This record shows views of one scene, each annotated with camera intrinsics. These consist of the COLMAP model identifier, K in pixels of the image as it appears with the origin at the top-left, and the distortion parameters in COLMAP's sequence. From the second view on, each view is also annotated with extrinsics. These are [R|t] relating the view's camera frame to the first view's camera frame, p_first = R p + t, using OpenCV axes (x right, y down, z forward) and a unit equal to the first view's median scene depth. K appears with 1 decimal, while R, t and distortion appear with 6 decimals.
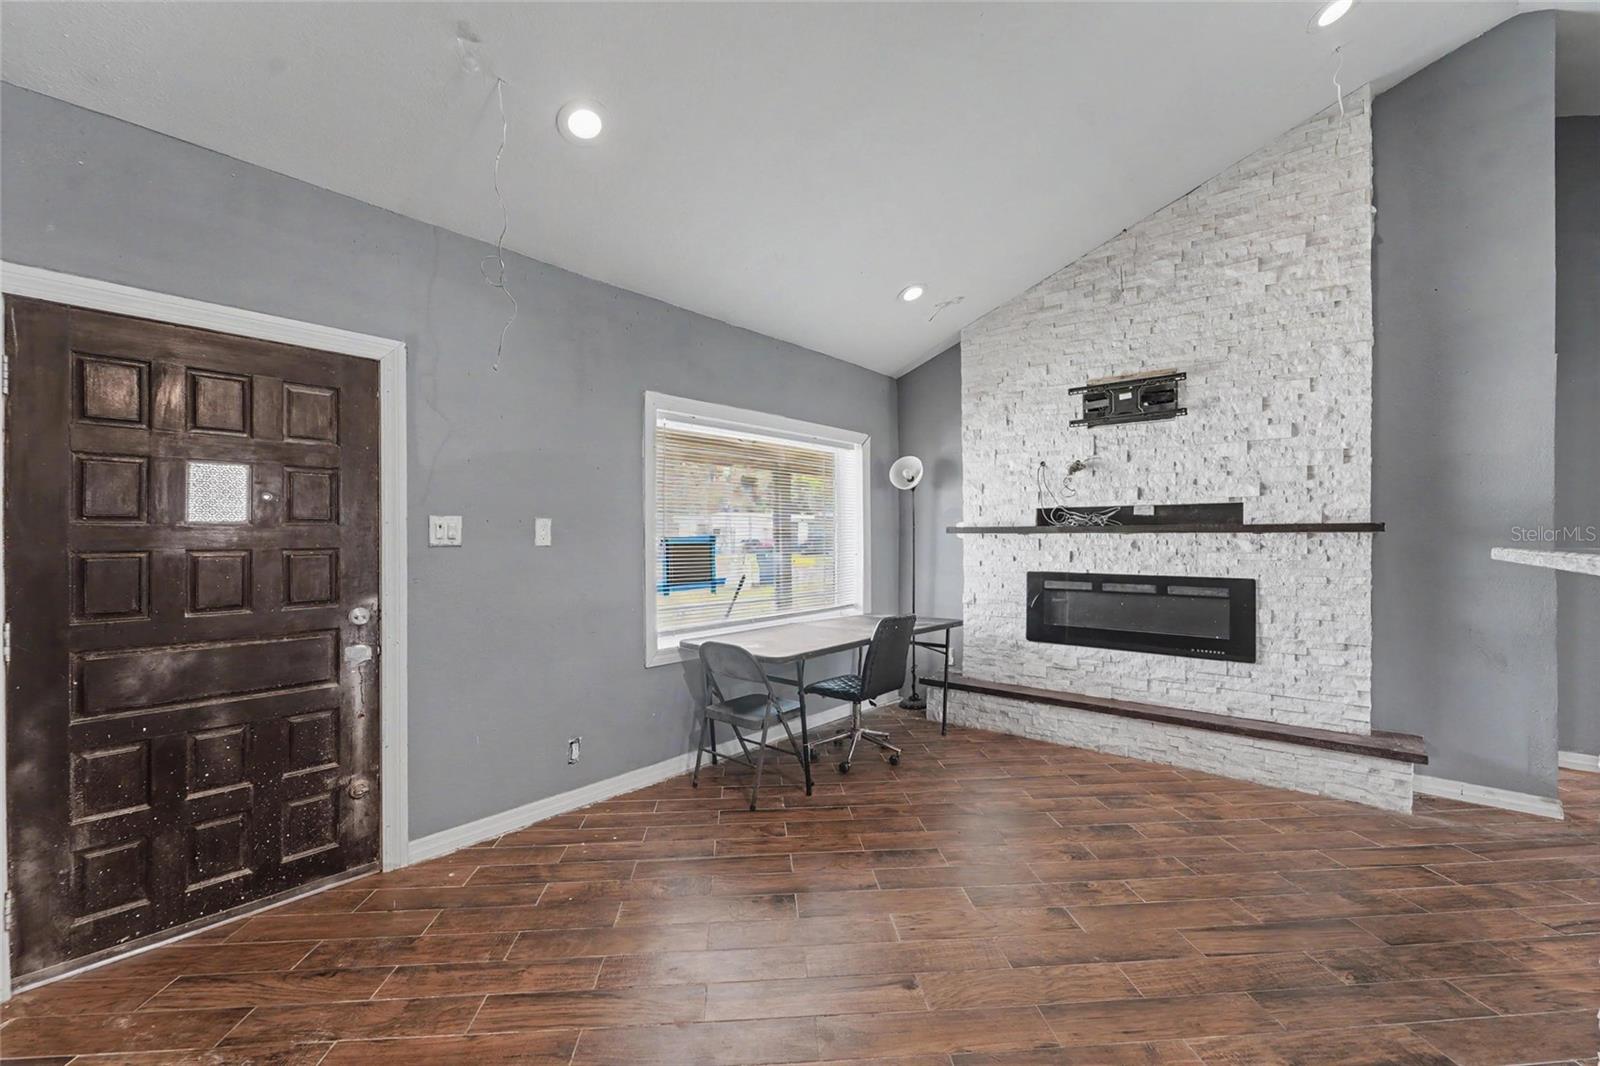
lens RADIAL K [[641.3, 0, 796.7], [0, 641.3, 535.6], [0, 0, 1]] dist [-0.013445, 0.000142]
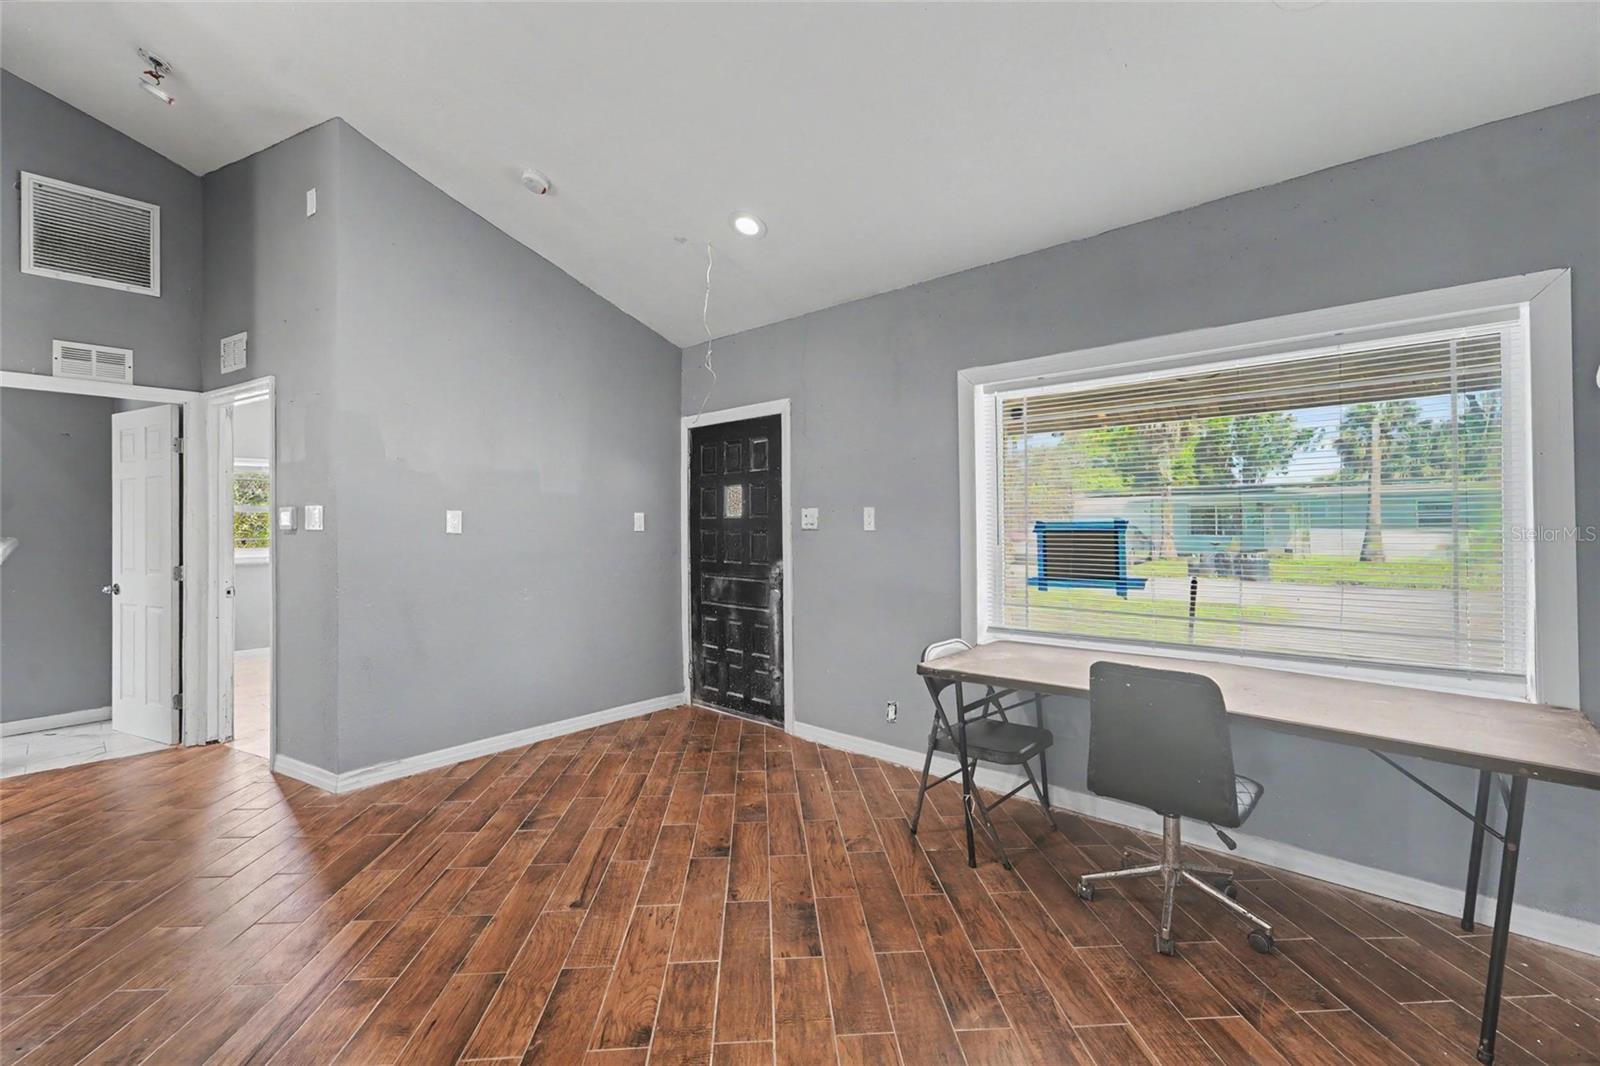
lens RADIAL K [[676.3, 0, 824.1], [0, 676.3, 518.3], [0, 0, 1]] dist [-0.053930, 0.027779]
pose [[0.013202, -0.005282, -0.999899, 0.684921], [0.009138, 0.999945, -0.005162, -0.000415], [0.999871, -0.009069, 0.013250, 0.702333]]
